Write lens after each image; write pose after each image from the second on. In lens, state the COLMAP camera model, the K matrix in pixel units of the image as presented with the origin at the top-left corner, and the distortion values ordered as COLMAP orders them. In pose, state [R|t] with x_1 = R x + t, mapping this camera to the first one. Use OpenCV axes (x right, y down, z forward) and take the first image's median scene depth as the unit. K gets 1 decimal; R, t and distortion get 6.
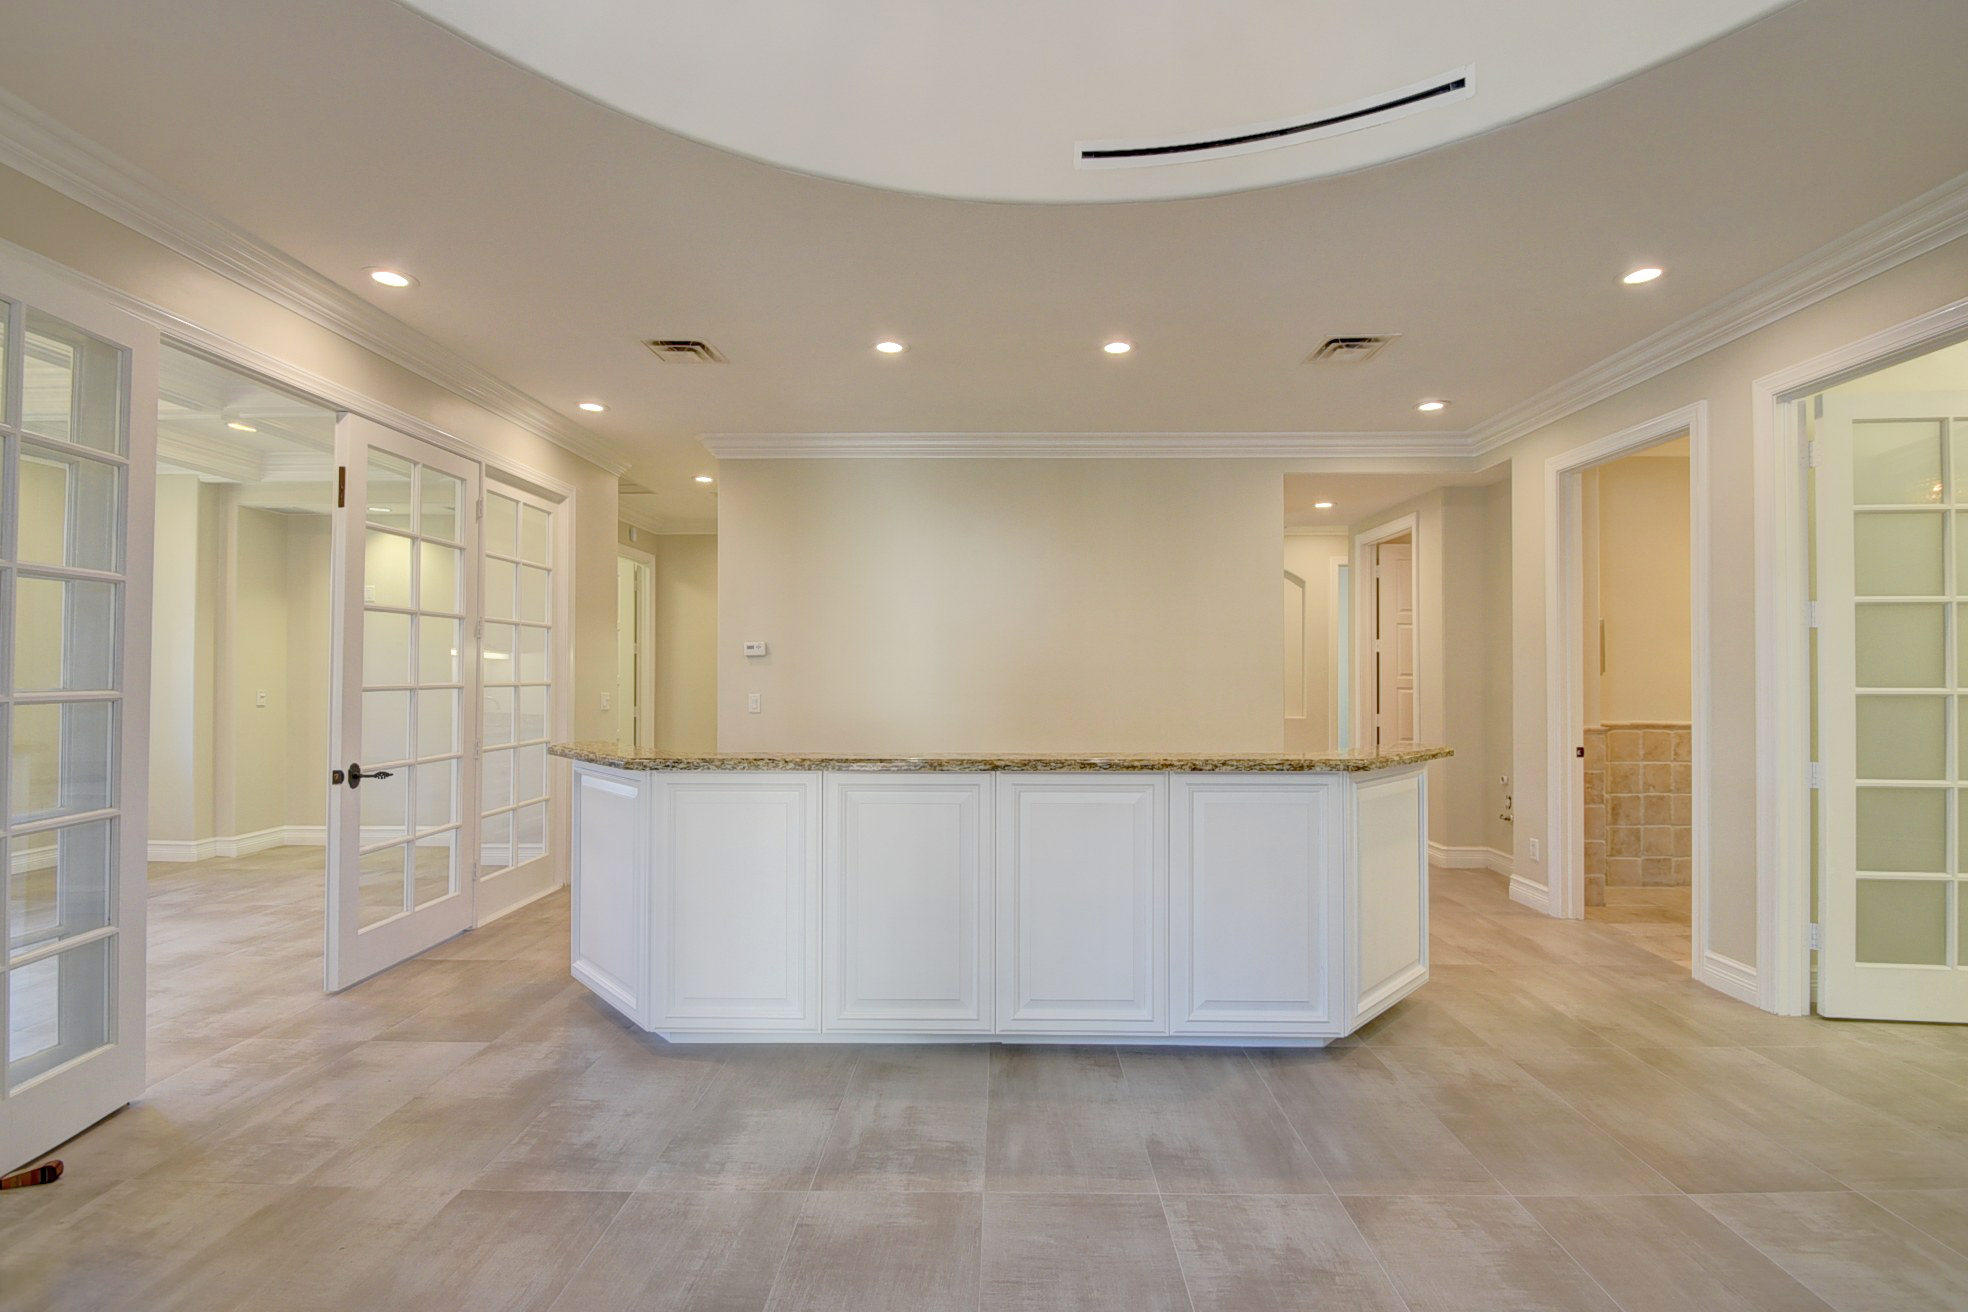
lens RADIAL K [[867.6, 0, 987.3], [0, 867.6, 663.4], [0, 0, 1]] dist [0.003475, -0.012133]
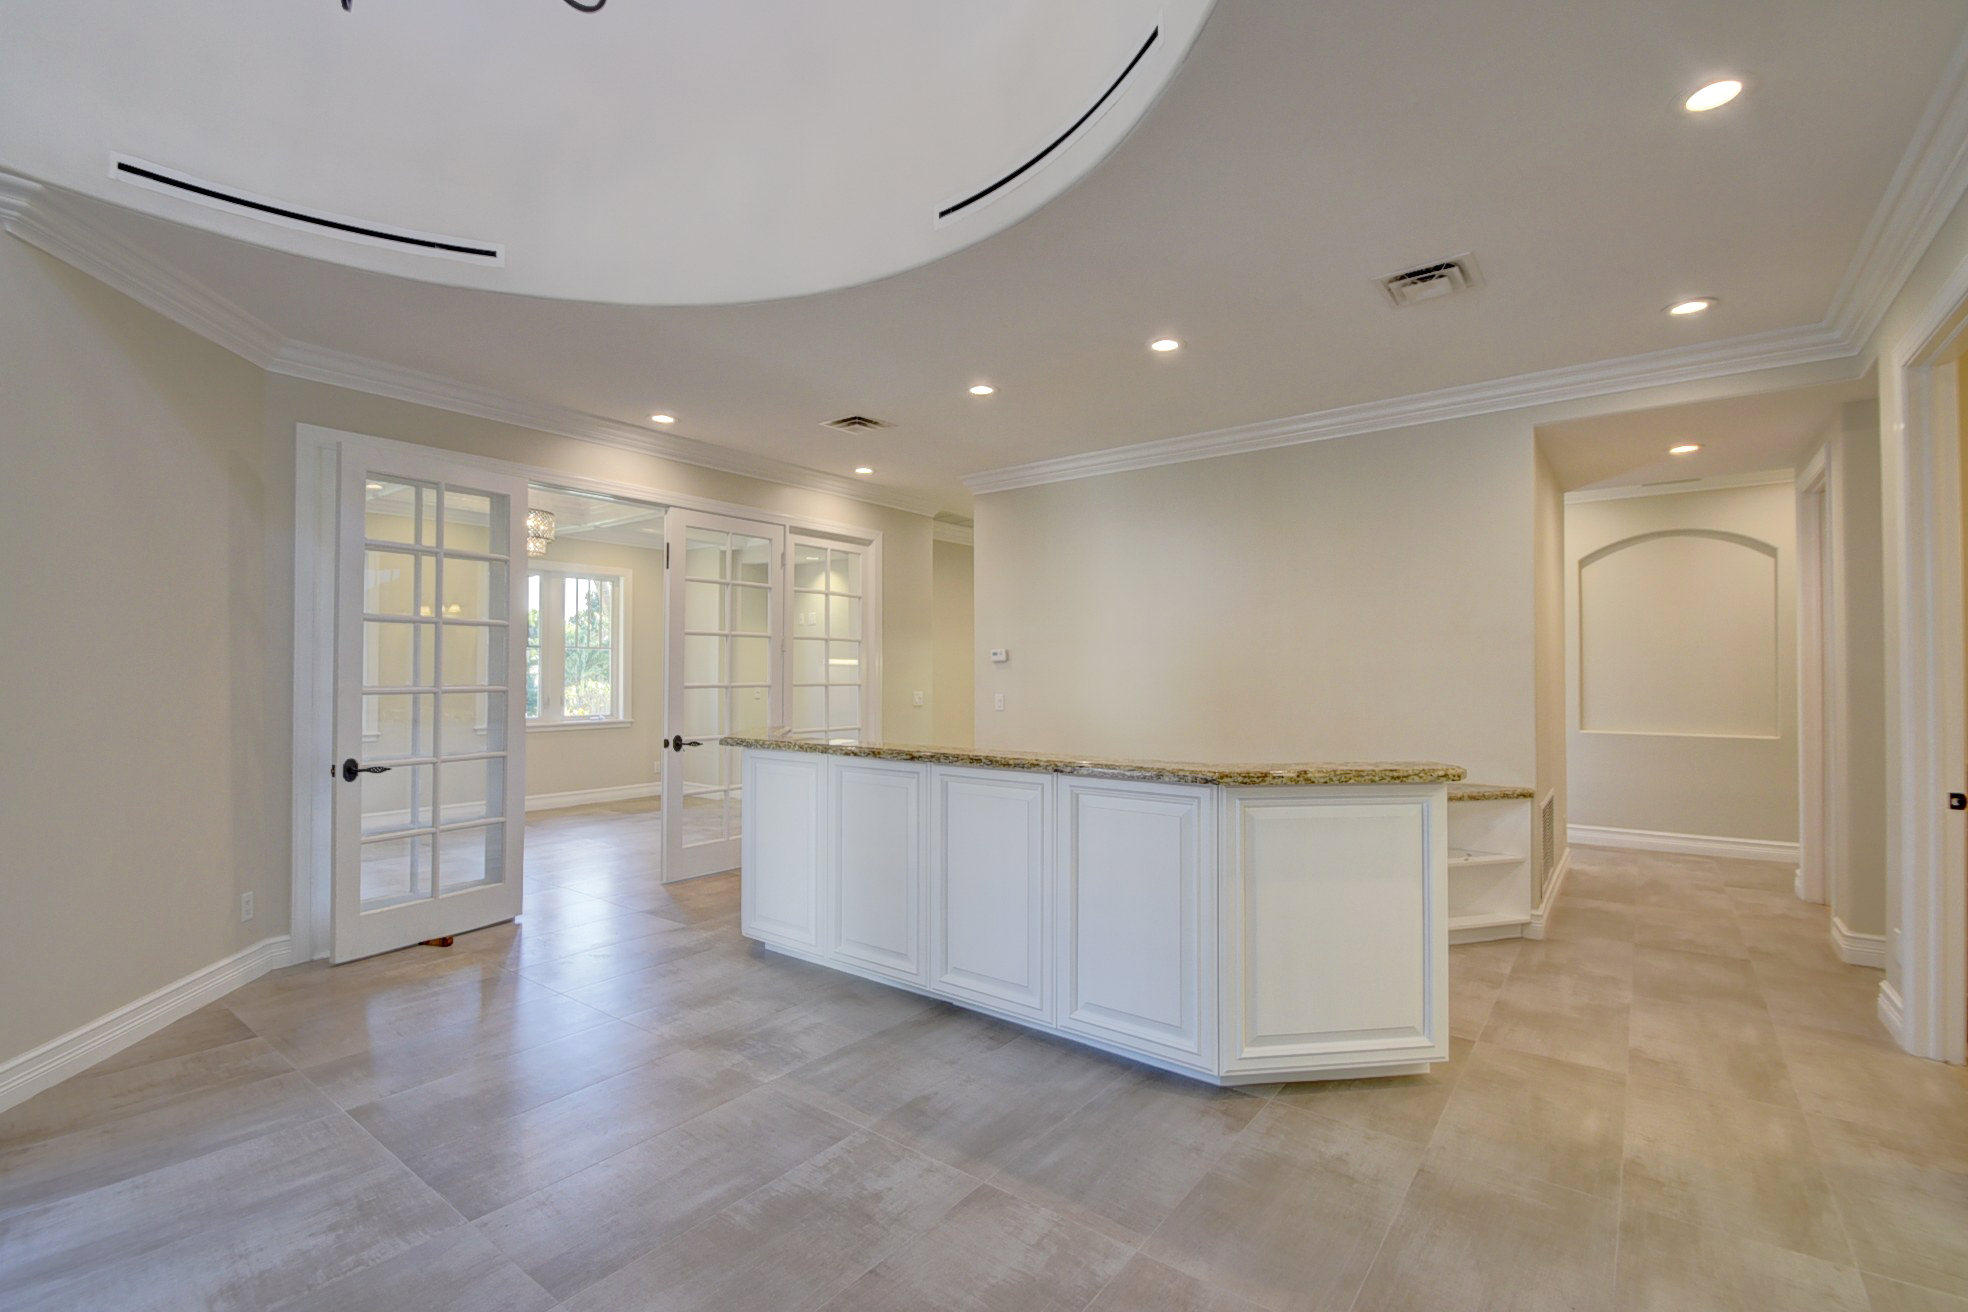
lens RADIAL K [[852.3, 0, 988.2], [0, 852.3, 664.5], [0, 0, 1]] dist [0.000127, -0.011300]
pose [[0.806465, -0.008010, -0.591228, 0.741742], [0.006906, 0.999968, -0.004129, 0.000268], [0.591242, -0.000753, 0.806494, 0.134988]]
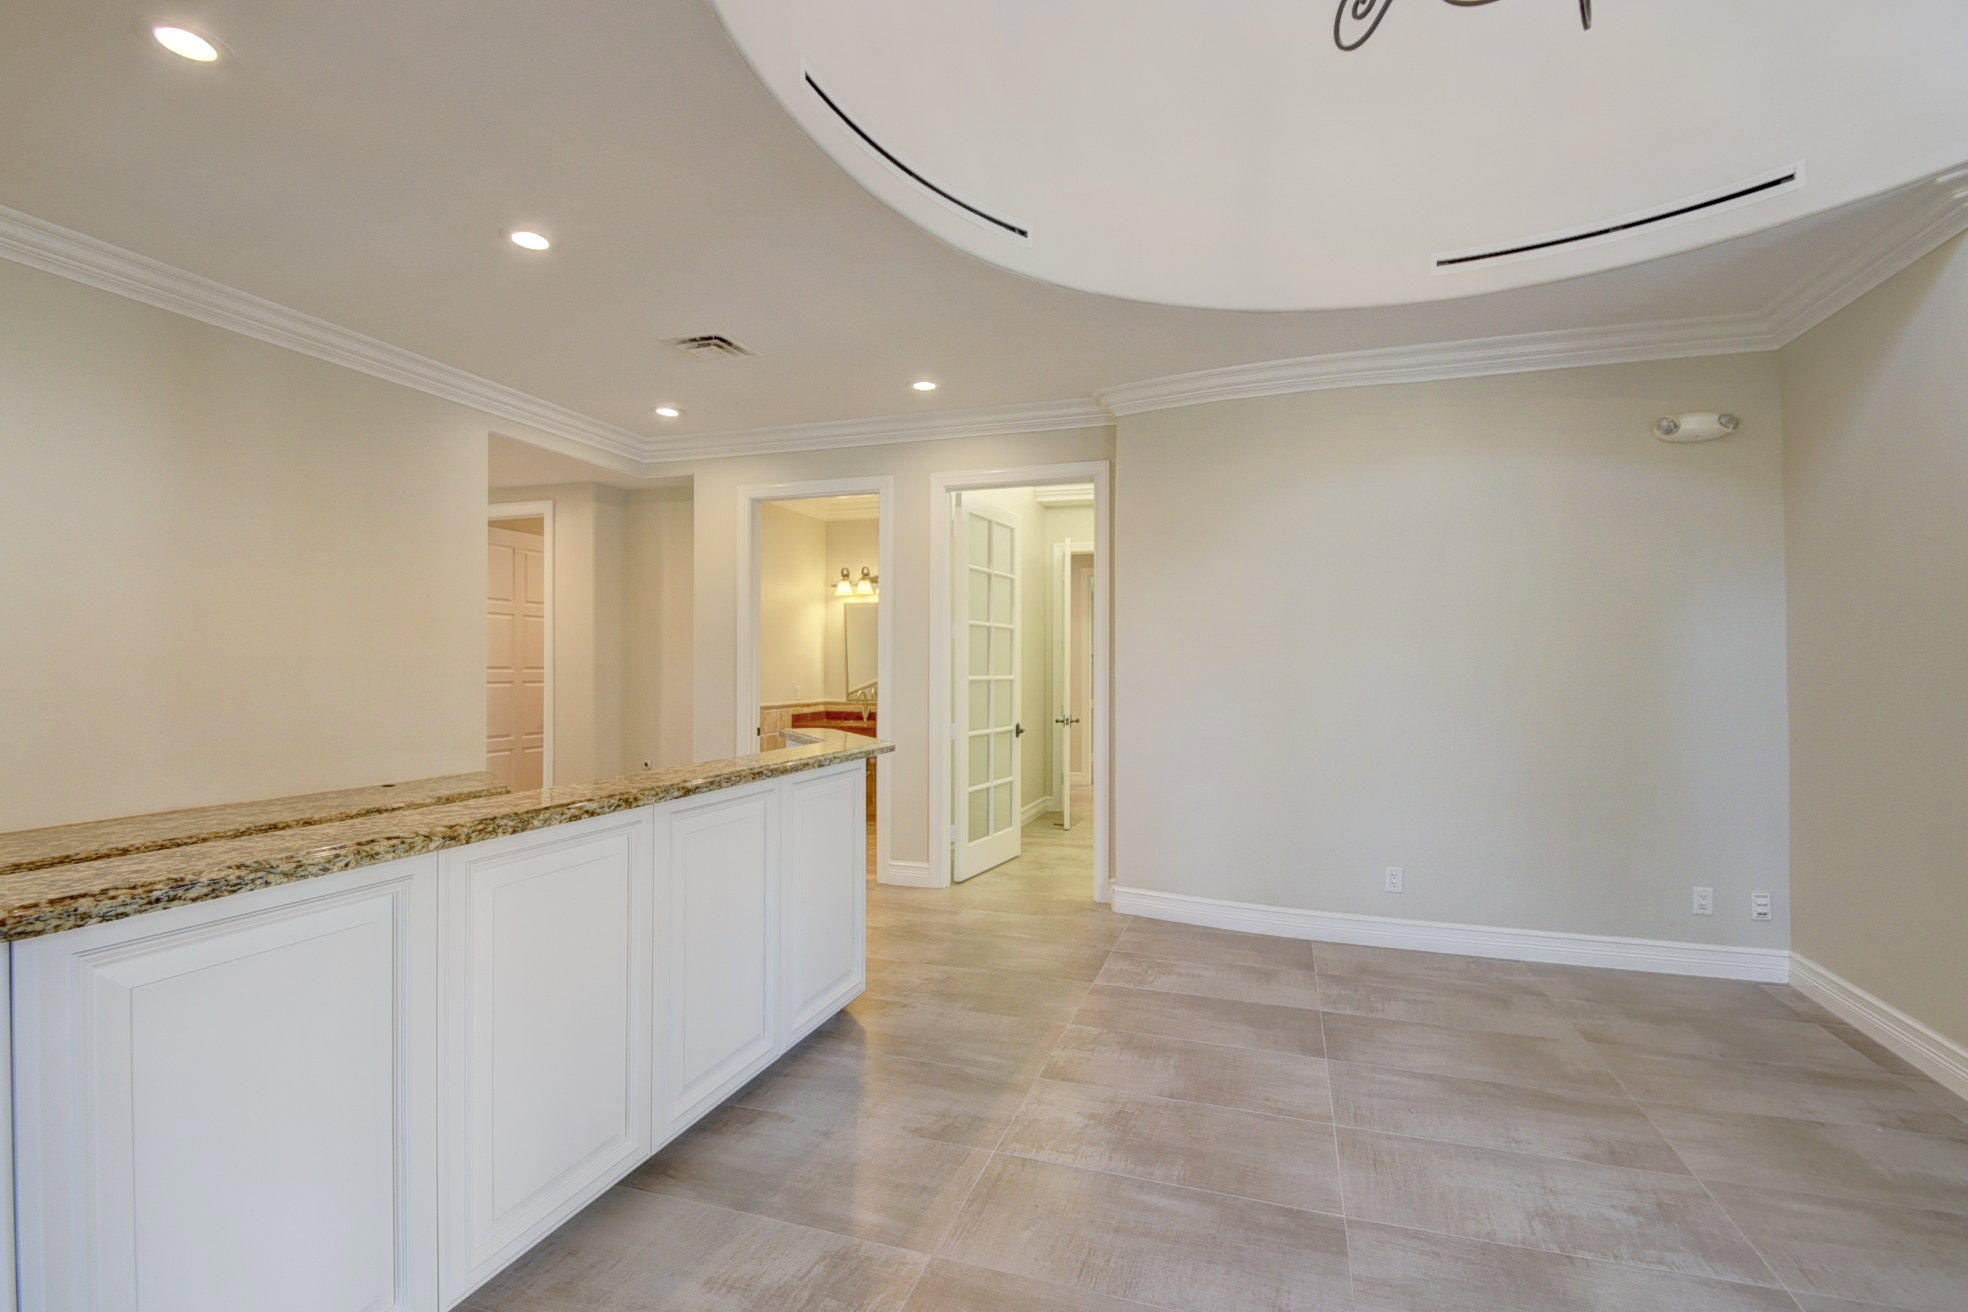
lens RADIAL K [[874.6, 0, 994.7], [0, 874.6, 659.7], [0, 0, 1]] dist [0.002675, -0.000035]
pose [[0.291209, 0.007795, 0.956628, -0.621153], [-0.011305, 0.999925, -0.004706, 0.005755], [-0.956593, -0.009444, 0.291275, 0.507415]]
